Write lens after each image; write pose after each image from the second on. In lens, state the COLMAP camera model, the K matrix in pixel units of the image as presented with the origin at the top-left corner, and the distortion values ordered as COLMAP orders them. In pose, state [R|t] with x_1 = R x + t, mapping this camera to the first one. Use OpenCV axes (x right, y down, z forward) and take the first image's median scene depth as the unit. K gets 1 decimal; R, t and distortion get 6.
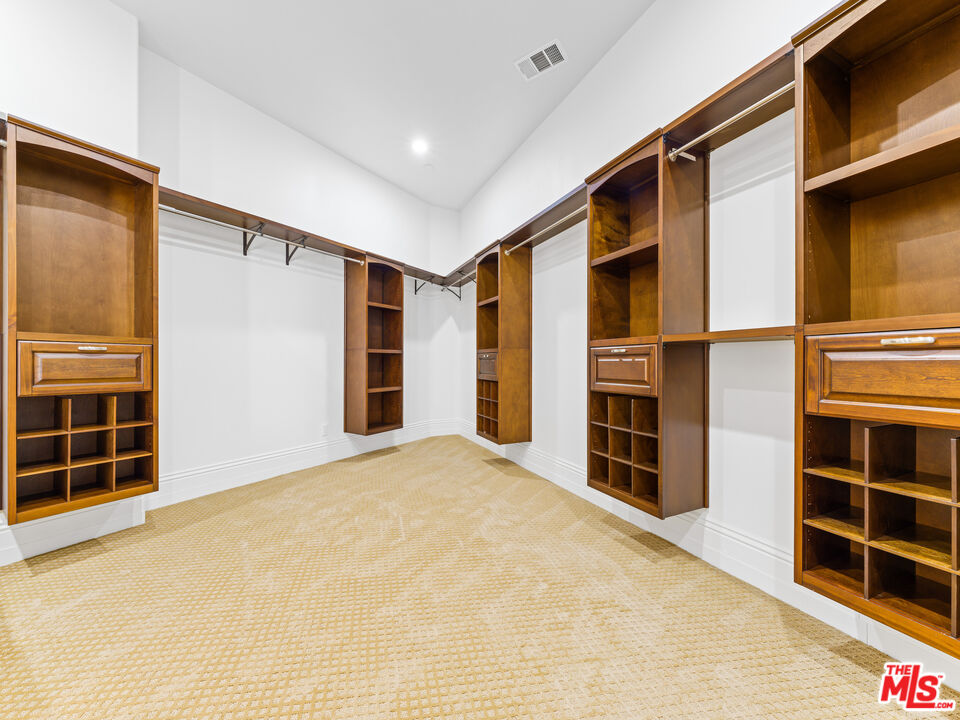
lens RADIAL K [[373.5, 0, 511.6], [0, 373.5, 356.4], [0, 0, 1]] dist [-0.000810, -0.000231]
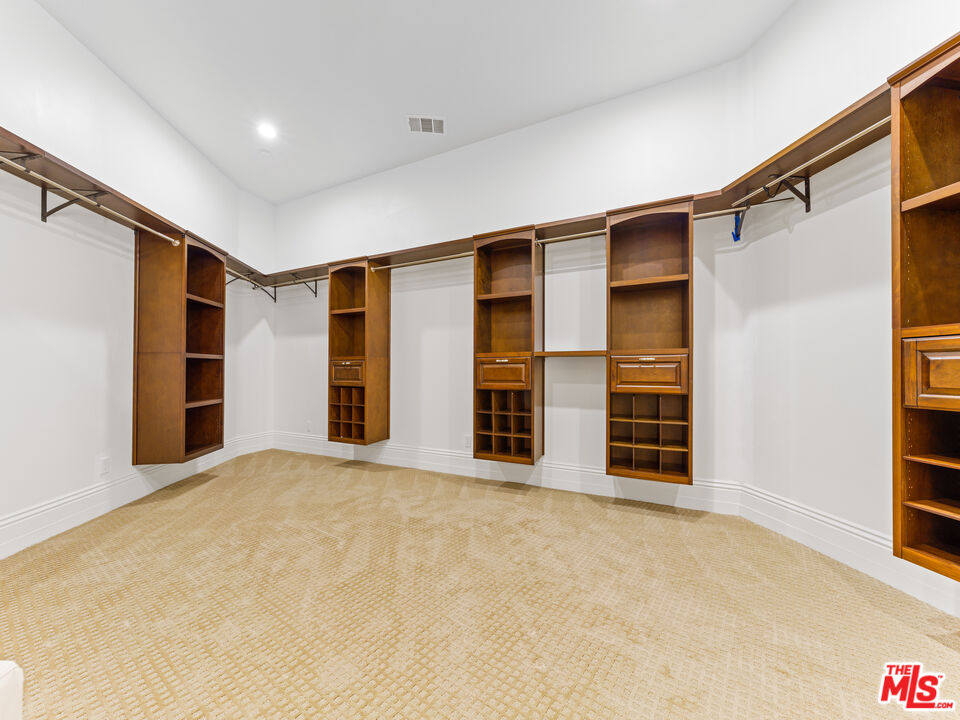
lens RADIAL K [[357.8, 0, 480.0], [0, 357.8, 360.0], [0, 0, 1]] dist [0.001567, -0.000084]
pose [[0.724334, 0.014222, 0.689302, -0.511436], [-0.006964, 0.999887, -0.013312, 0.000813], [-0.689414, 0.004842, 0.724352, 0.020691]]
